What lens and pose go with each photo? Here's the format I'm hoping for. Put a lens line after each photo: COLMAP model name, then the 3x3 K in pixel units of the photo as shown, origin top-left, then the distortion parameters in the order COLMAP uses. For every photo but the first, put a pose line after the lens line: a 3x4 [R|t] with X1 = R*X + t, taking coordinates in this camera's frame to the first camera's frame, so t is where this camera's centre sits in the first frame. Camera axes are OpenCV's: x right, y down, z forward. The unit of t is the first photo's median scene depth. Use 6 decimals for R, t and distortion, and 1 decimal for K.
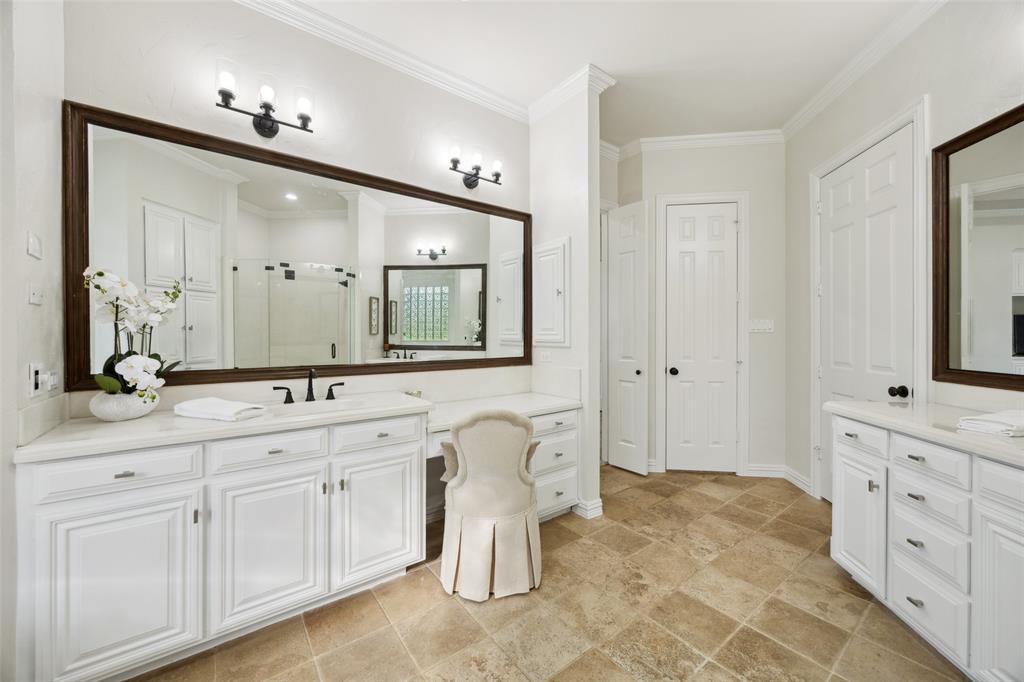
lens RADIAL K [[413.7, 0, 509.0], [0, 413.7, 337.2], [0, 0, 1]] dist [0.002590, 0.000182]
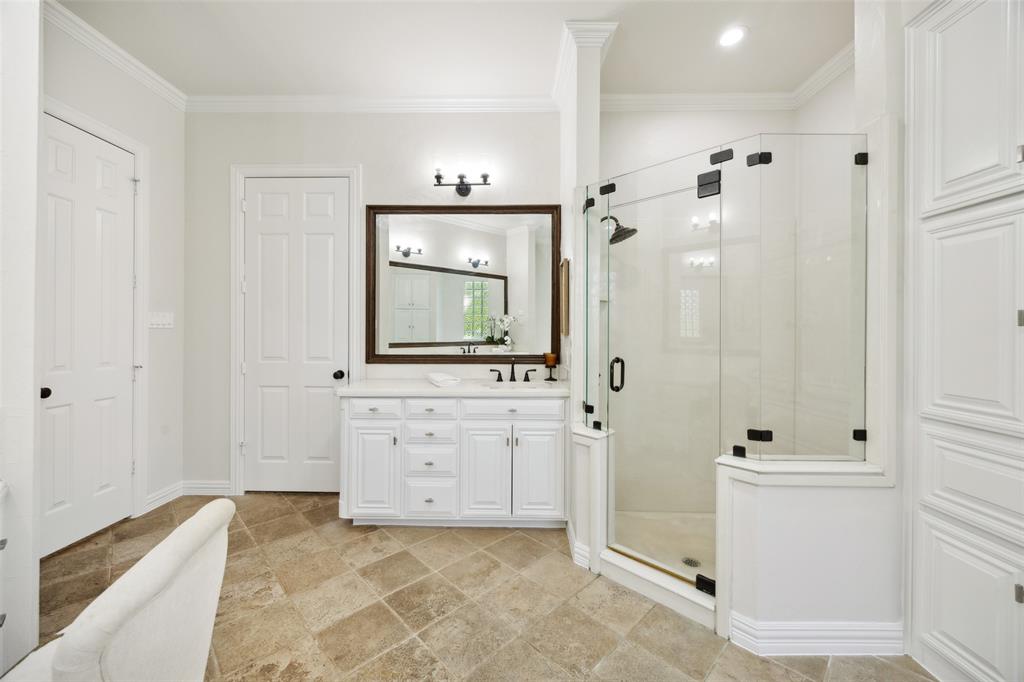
lens RADIAL K [[402.3, 0, 512.2], [0, 402.3, 334.5], [0, 0, 1]] dist [0.000498, 0.000071]
pose [[-0.163338, -0.003844, 0.986563, -0.475423], [0.000307, 0.999992, 0.003947, -0.003953], [-0.986570, 0.000947, -0.163335, 0.751010]]
